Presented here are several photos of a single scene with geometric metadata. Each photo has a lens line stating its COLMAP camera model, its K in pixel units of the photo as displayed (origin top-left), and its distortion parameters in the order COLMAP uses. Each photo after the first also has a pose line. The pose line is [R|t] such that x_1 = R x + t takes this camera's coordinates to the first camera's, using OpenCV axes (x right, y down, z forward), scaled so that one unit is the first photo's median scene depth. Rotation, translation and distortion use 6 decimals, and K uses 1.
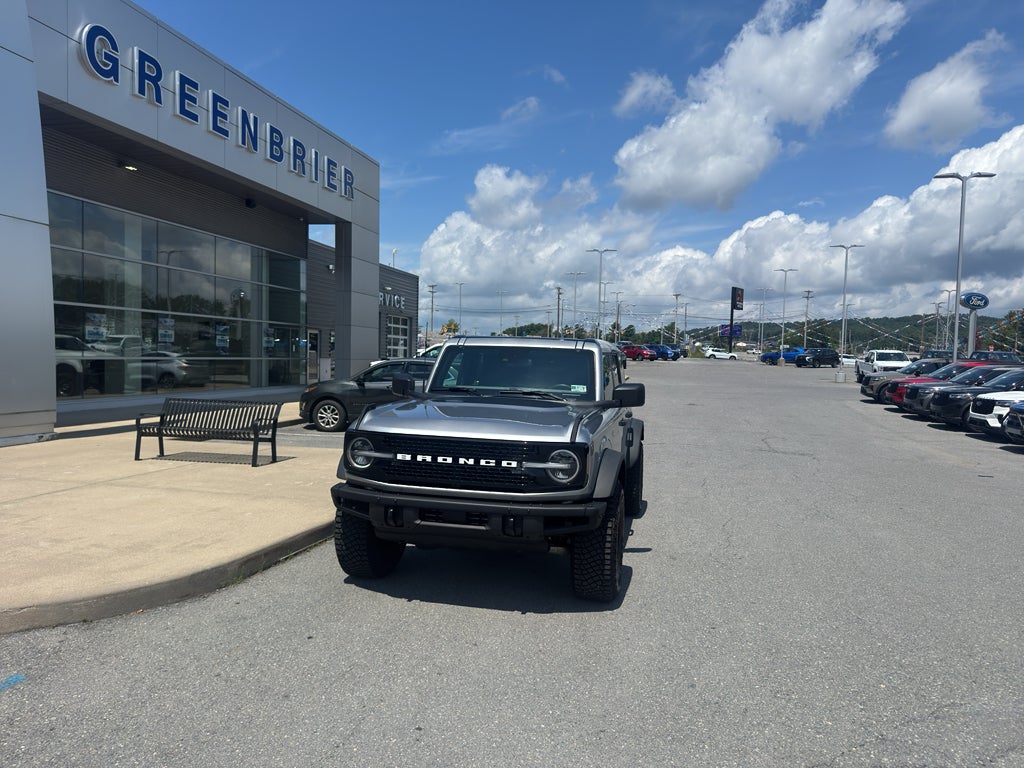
lens RADIAL K [[711.8, 0, 520.0], [0, 711.8, 400.1], [0, 0, 1]] dist [0.064498, -0.094184]
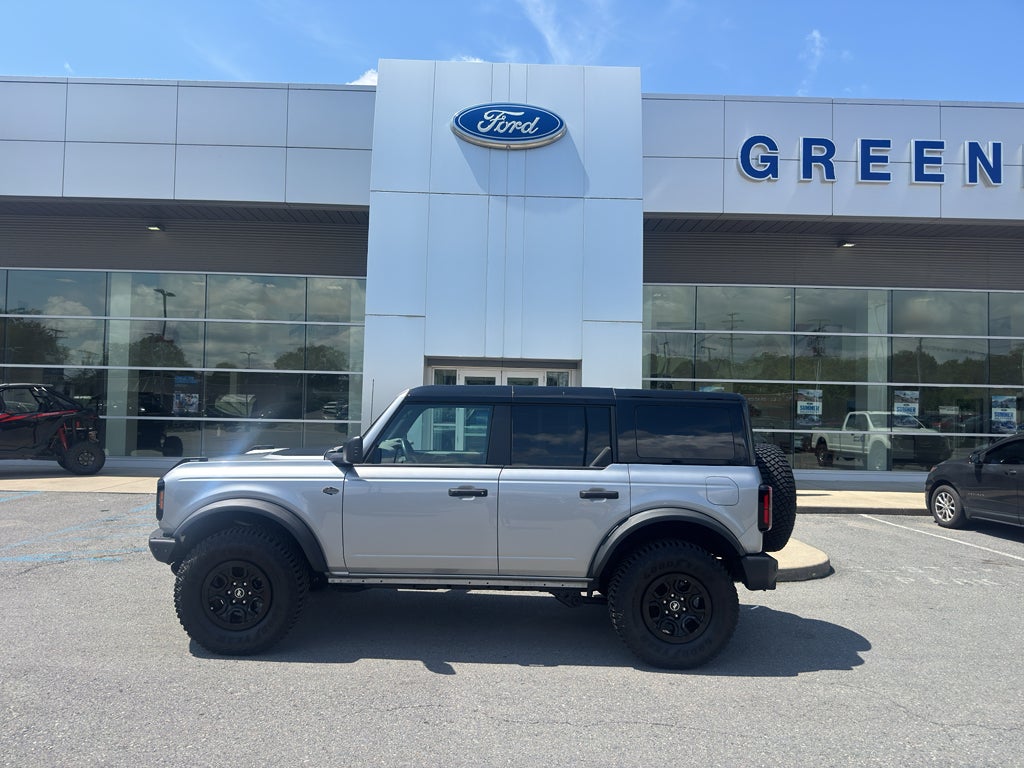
lens RADIAL K [[717.2, 0, 506.1], [0, 717.2, 412.8], [0, 0, 1]] dist [0.034898, -0.059030]
pose [[0.225317, -0.023343, -0.974006, 0.388493], [-0.072165, 0.996567, -0.040577, -0.012326], [0.971609, 0.079432, 0.222859, 0.371638]]
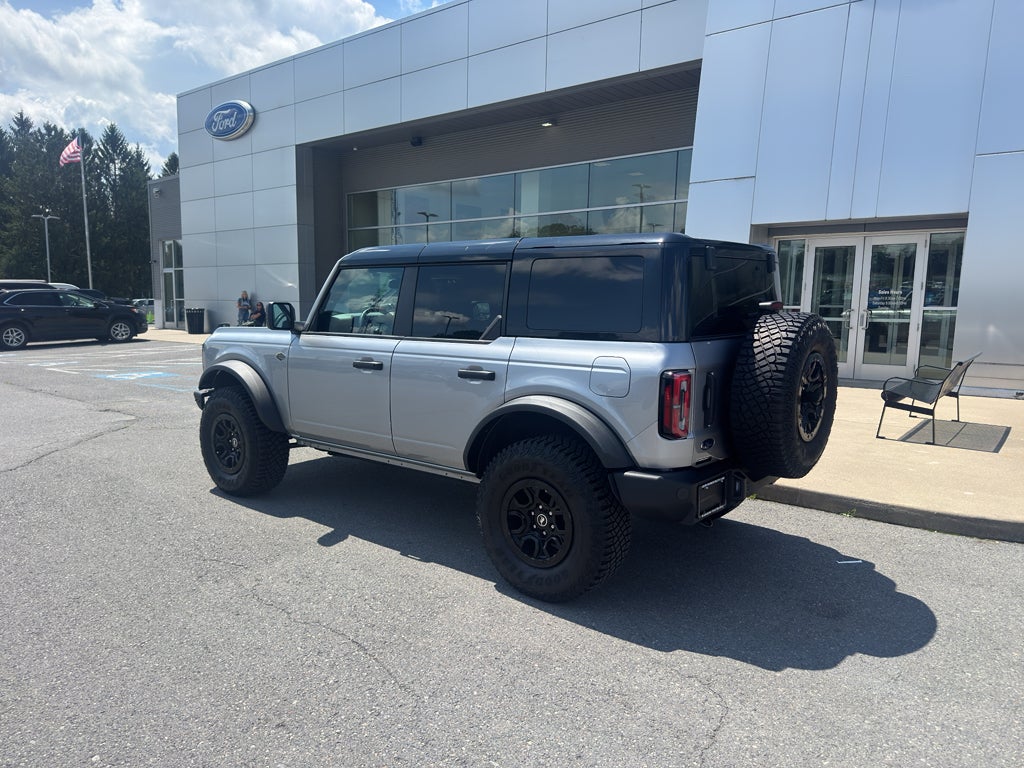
lens RADIAL K [[716.1, 0, 526.5], [0, 716.1, 390.9], [0, 0, 1]] dist [0.040021, -0.061467]
pose [[-0.436651, 0.088399, -0.895277, 0.308123], [-0.068251, 0.989038, 0.130945, -0.021316], [0.897038, 0.118280, -0.425831, 0.624146]]
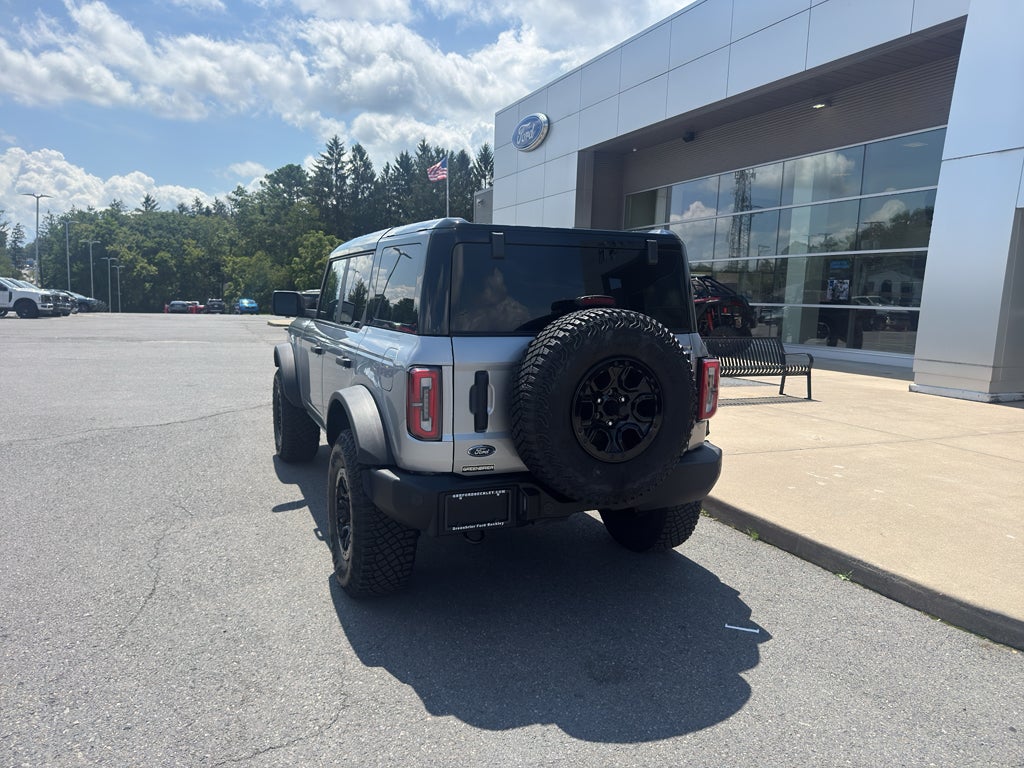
lens RADIAL K [[716.1, 0, 526.5], [0, 716.1, 390.9], [0, 0, 1]] dist [0.040021, -0.061467]
pose [[-0.795382, 0.038871, -0.604860, 0.185622], [-0.076561, 0.983505, 0.163881, -0.030442], [0.601253, 0.176657, -0.779286, 0.750440]]
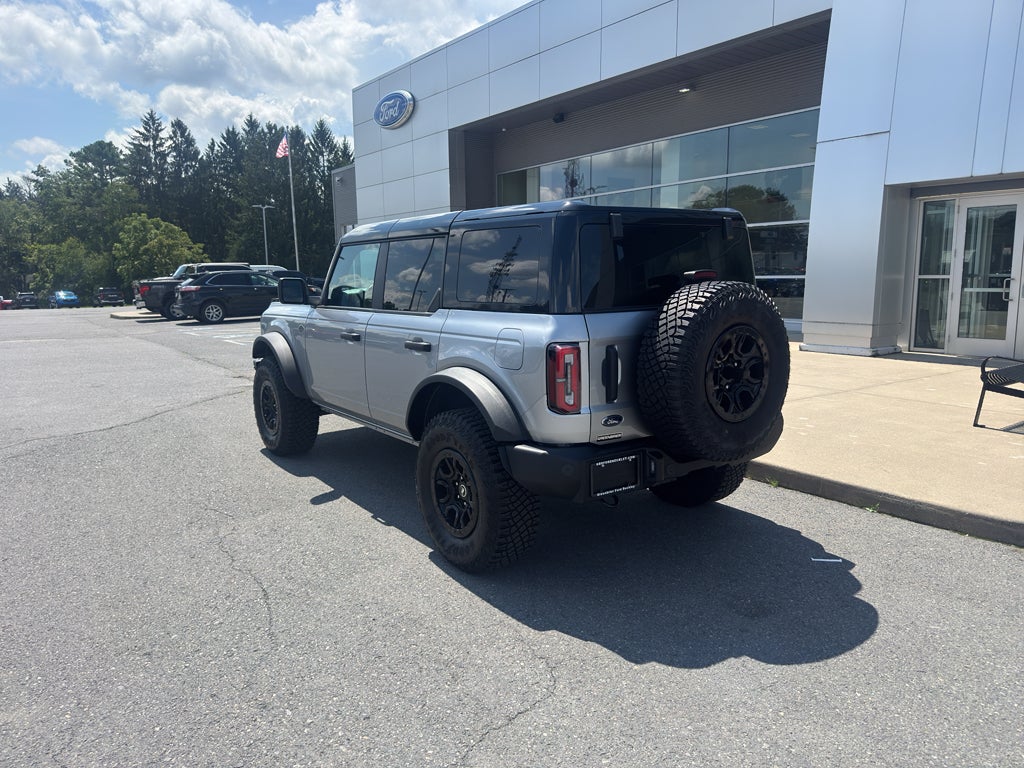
lens RADIAL K [[720.6, 0, 519.6], [0, 720.6, 373.9], [0, 0, 1]] dist [0.028315, -0.038157]
pose [[-0.653300, 0.086569, -0.752134, 0.259542], [-0.049211, 0.986485, 0.156286, -0.025573], [0.755498, 0.139115, -0.640210, 0.700415]]
